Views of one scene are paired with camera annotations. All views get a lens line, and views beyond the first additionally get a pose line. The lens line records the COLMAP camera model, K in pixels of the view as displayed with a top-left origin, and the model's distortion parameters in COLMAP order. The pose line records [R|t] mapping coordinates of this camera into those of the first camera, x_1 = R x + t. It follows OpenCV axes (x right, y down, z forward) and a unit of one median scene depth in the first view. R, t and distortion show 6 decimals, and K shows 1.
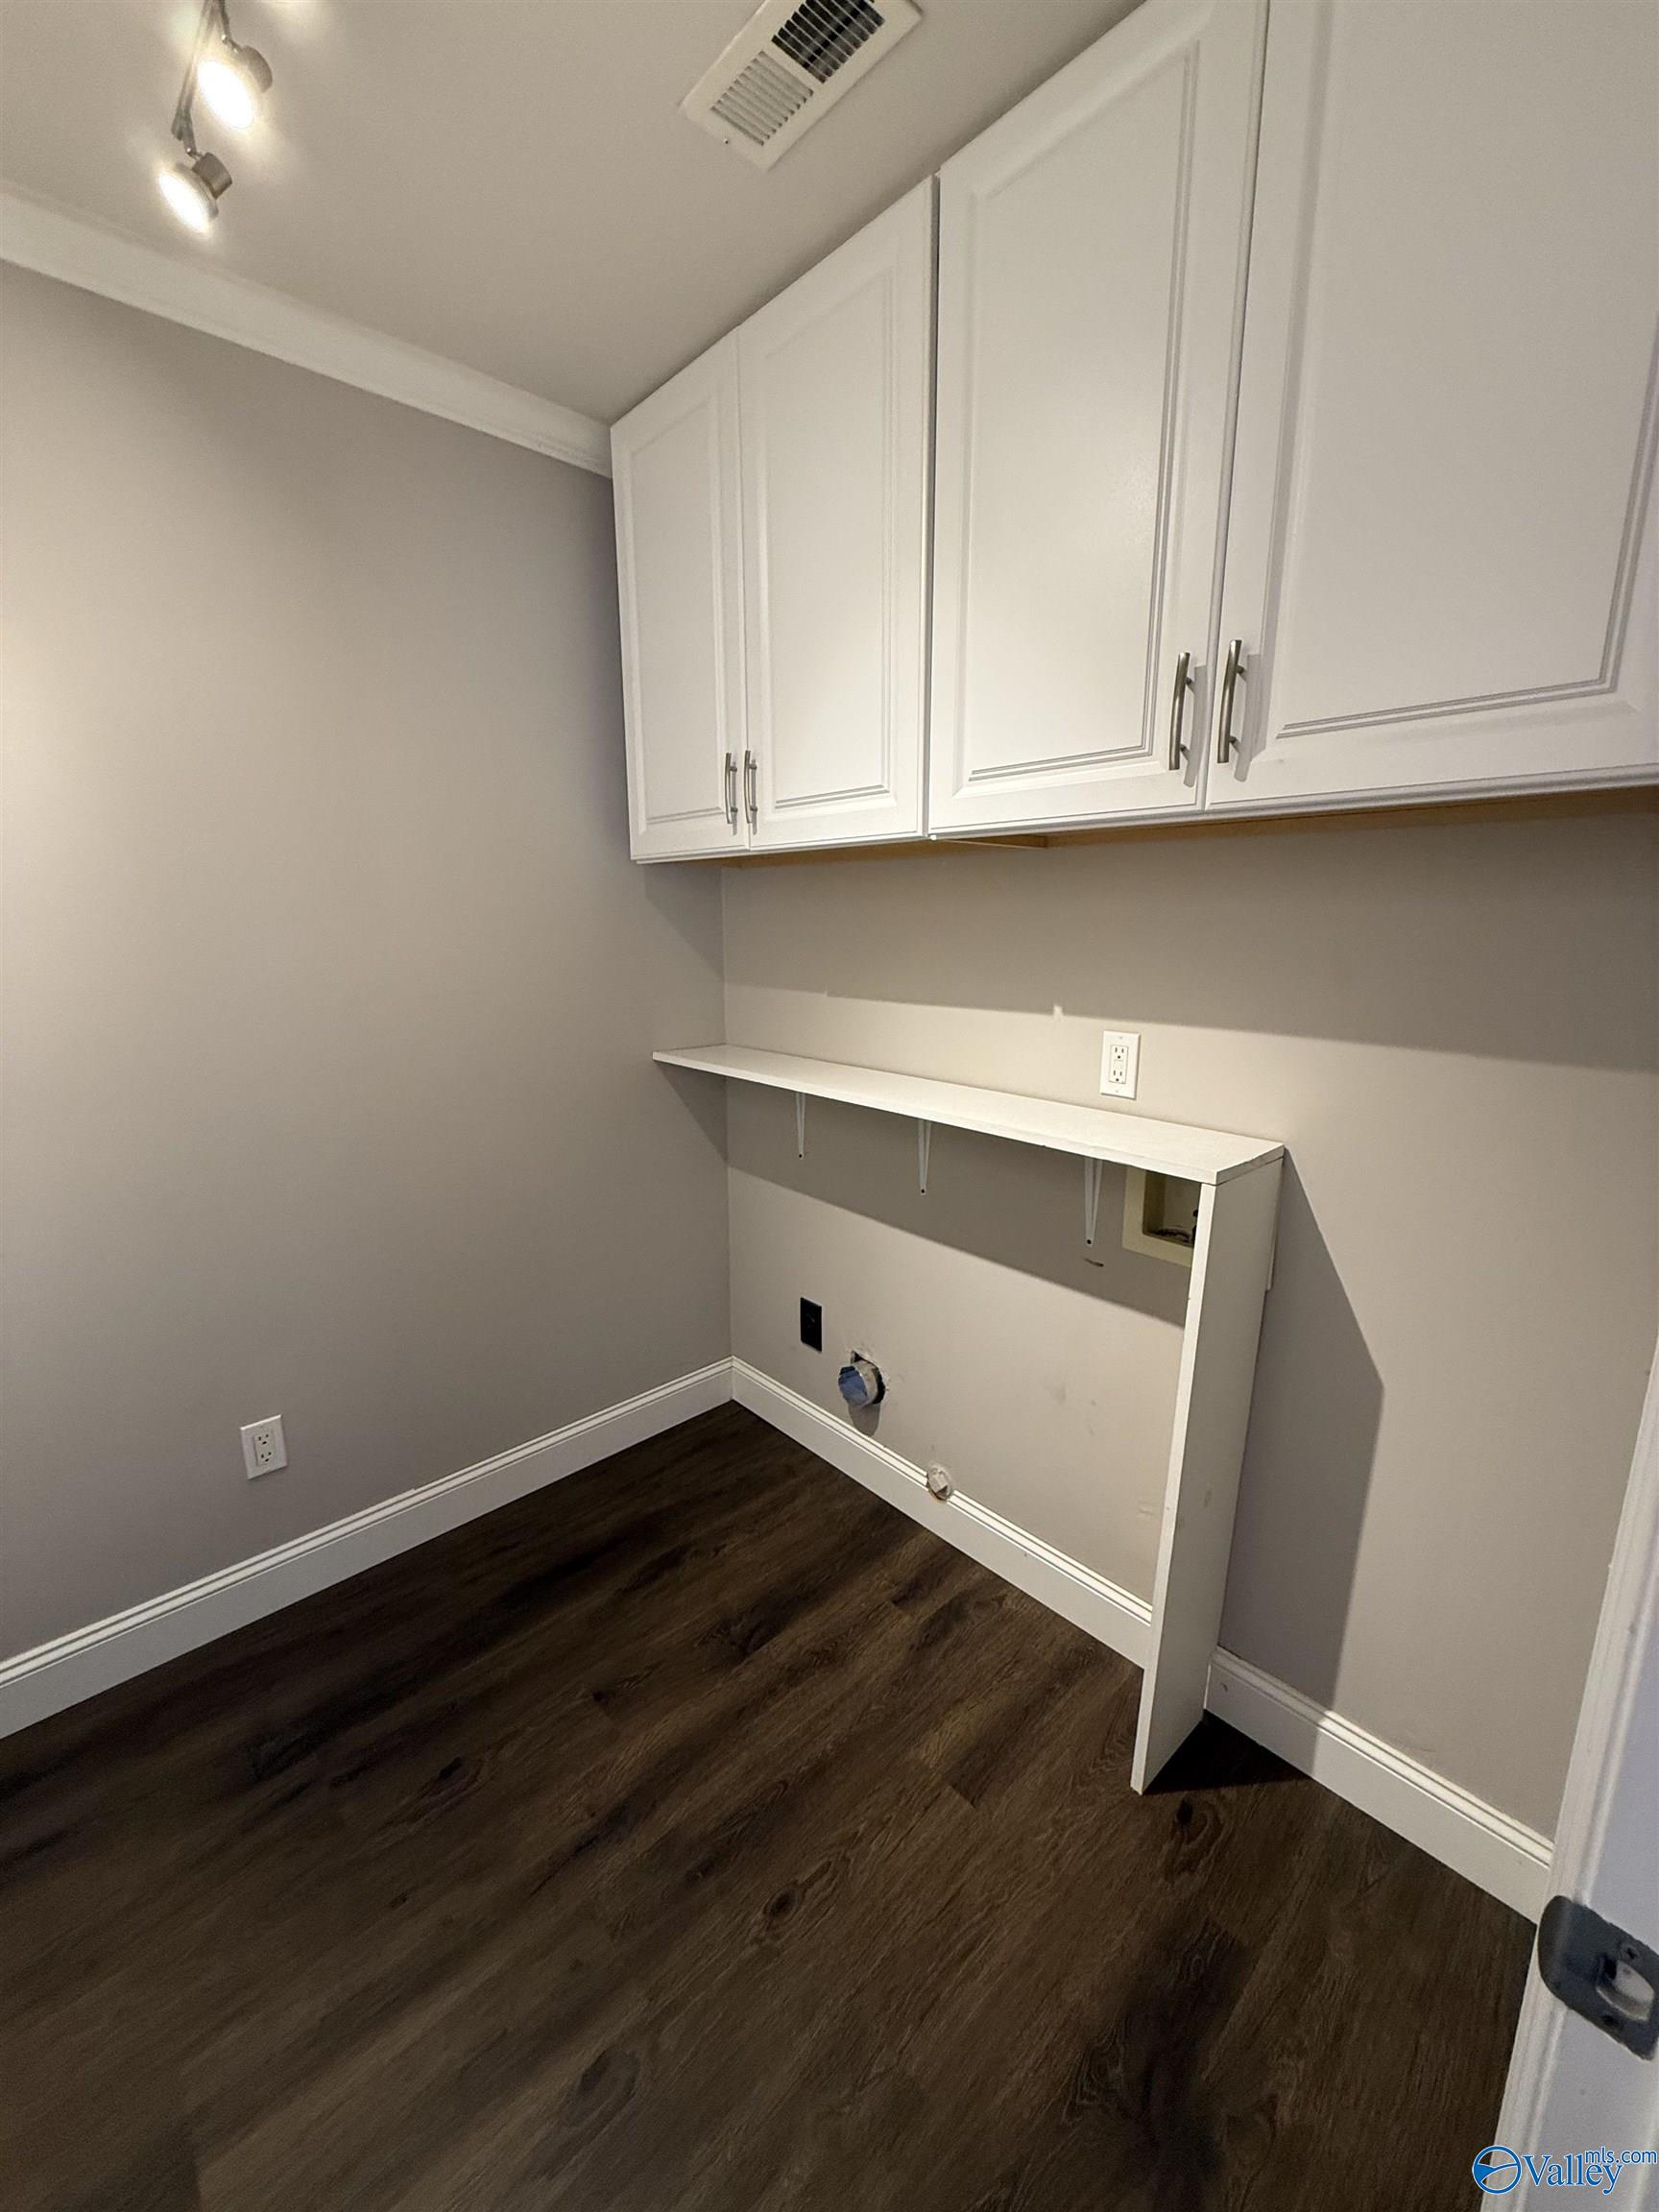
lens RADIAL K [[888.1, 0, 825.6], [0, 888.1, 1102.4], [0, 0, 1]] dist [0.000912, 0.000085]
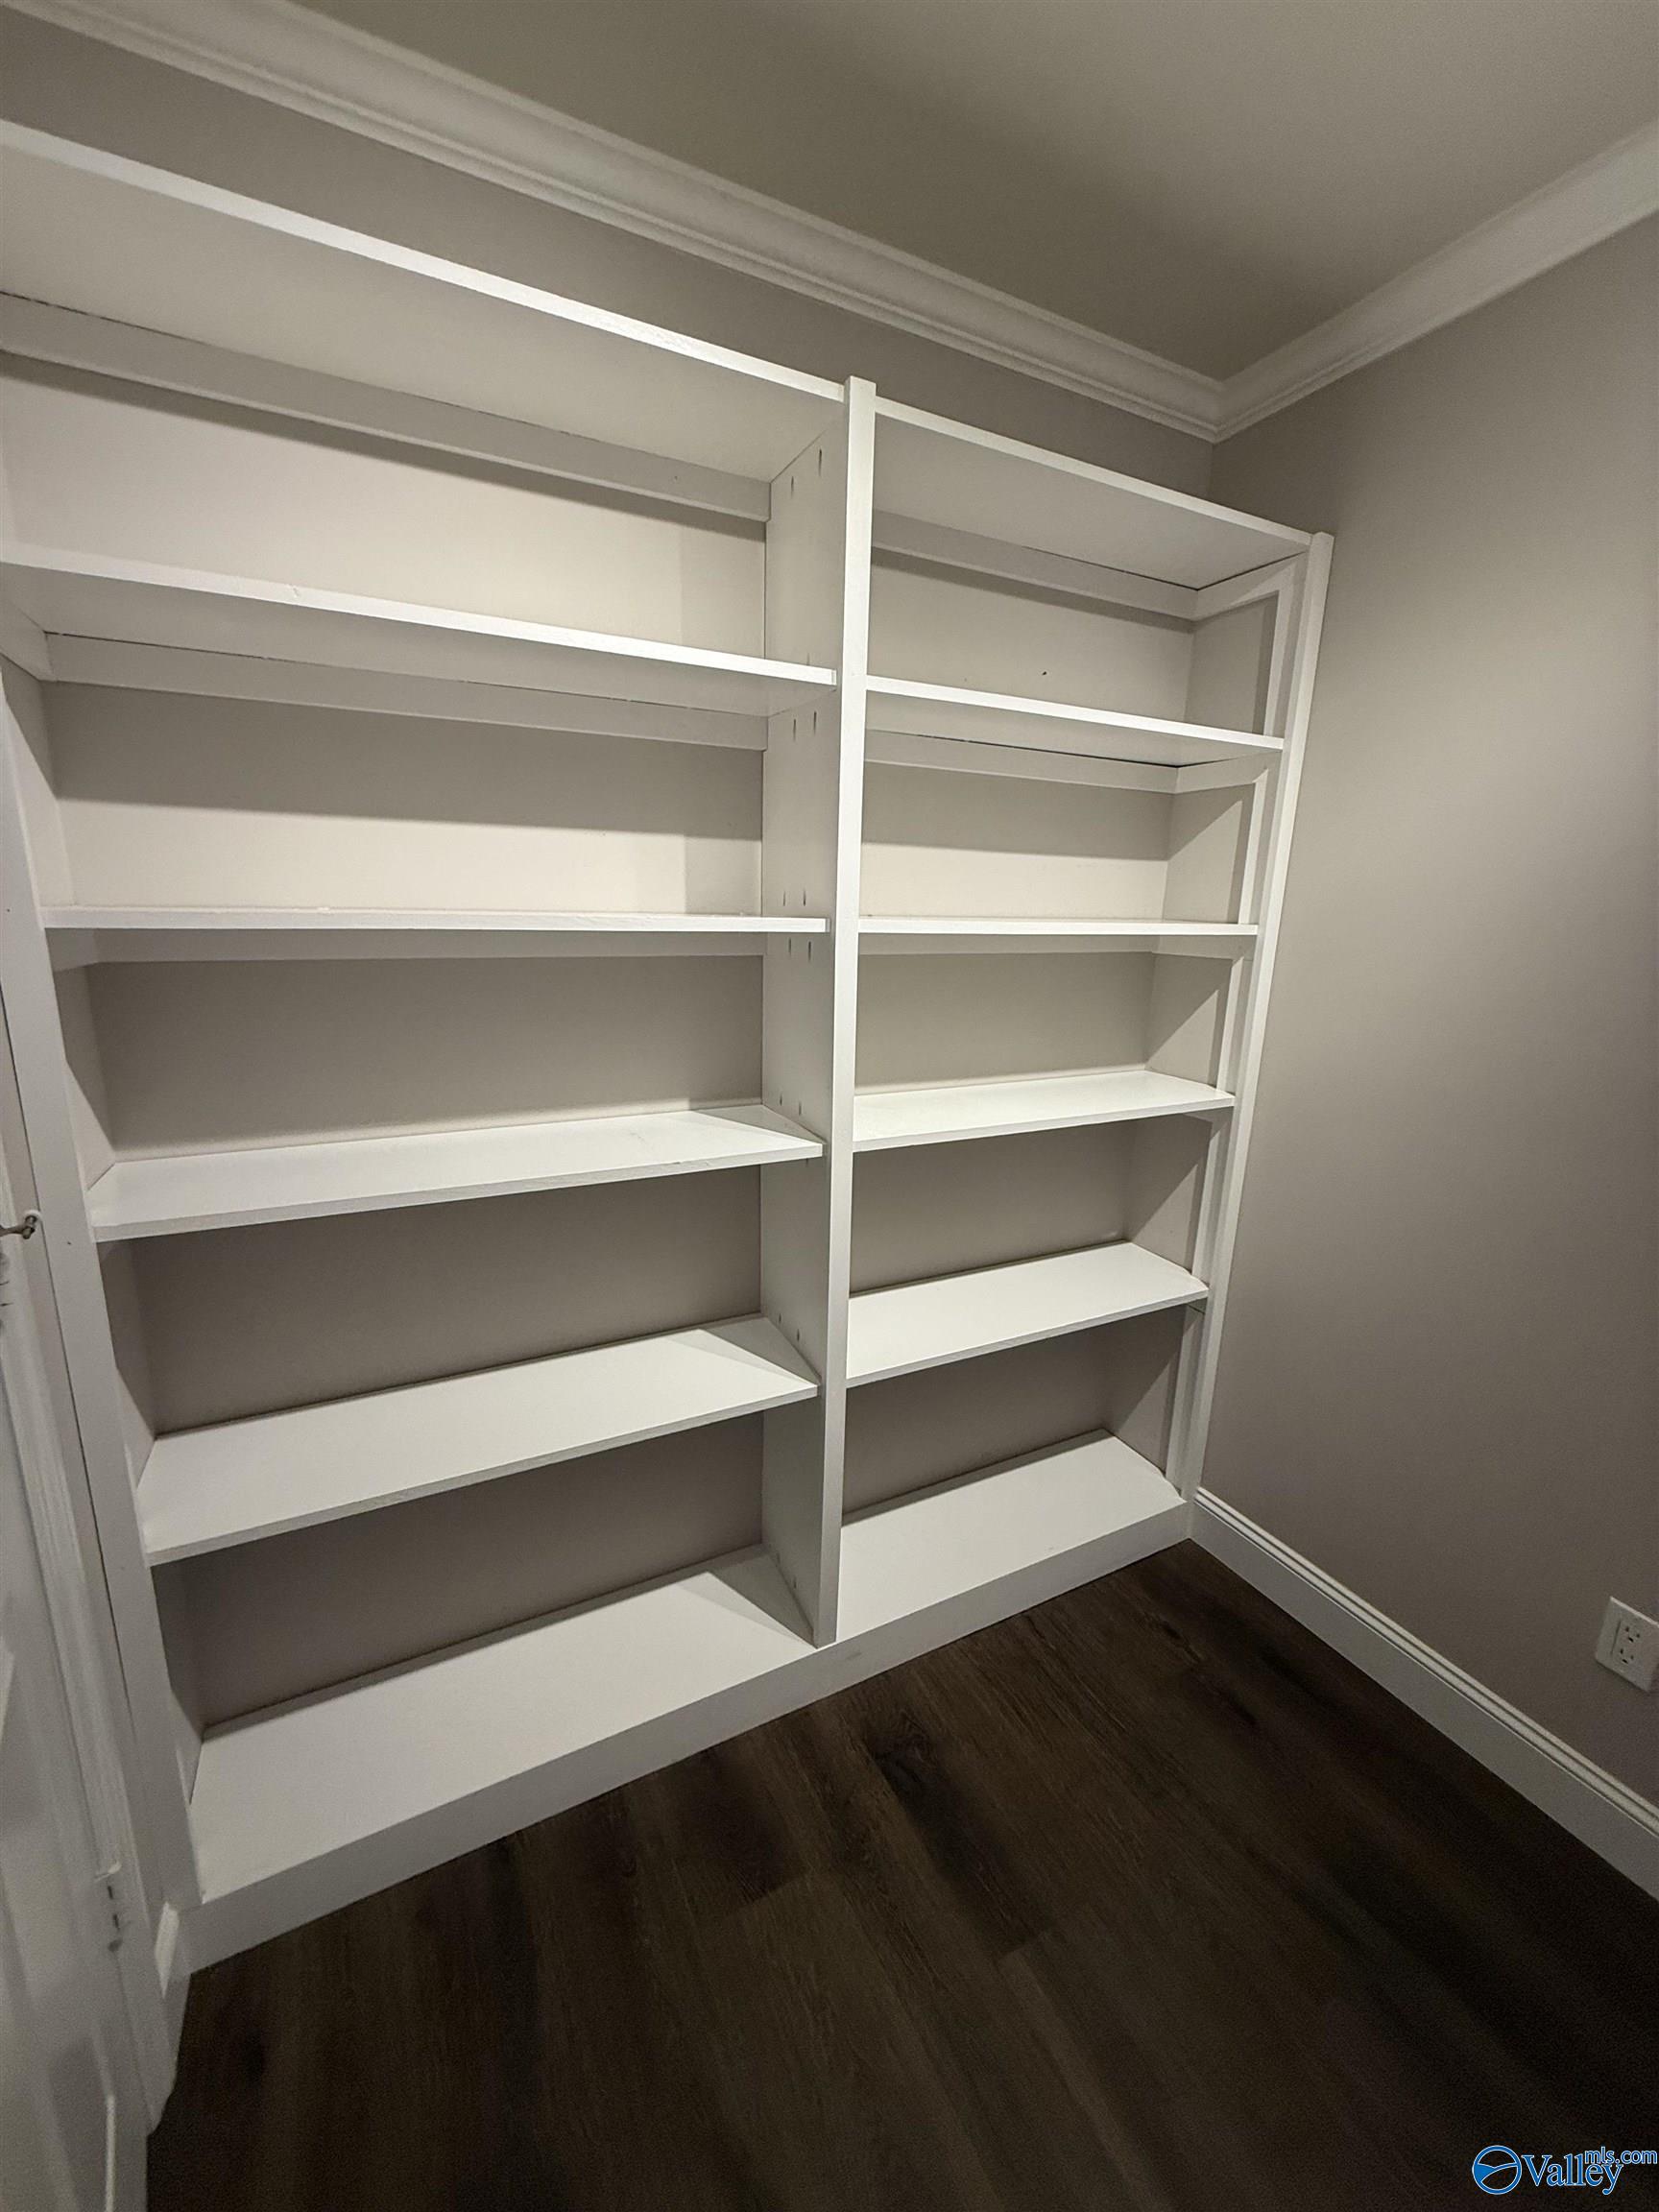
lens RADIAL K [[888.1, 0, 825.8], [0, 888.1, 1105.3], [0, 0, 1]] dist [0.000912, 0.000085]
pose [[-0.277907, 0.206833, -0.938077, 0.189044], [-0.224759, 0.935438, 0.272836, -0.100131], [0.933944, 0.286664, -0.213477, 0.483117]]
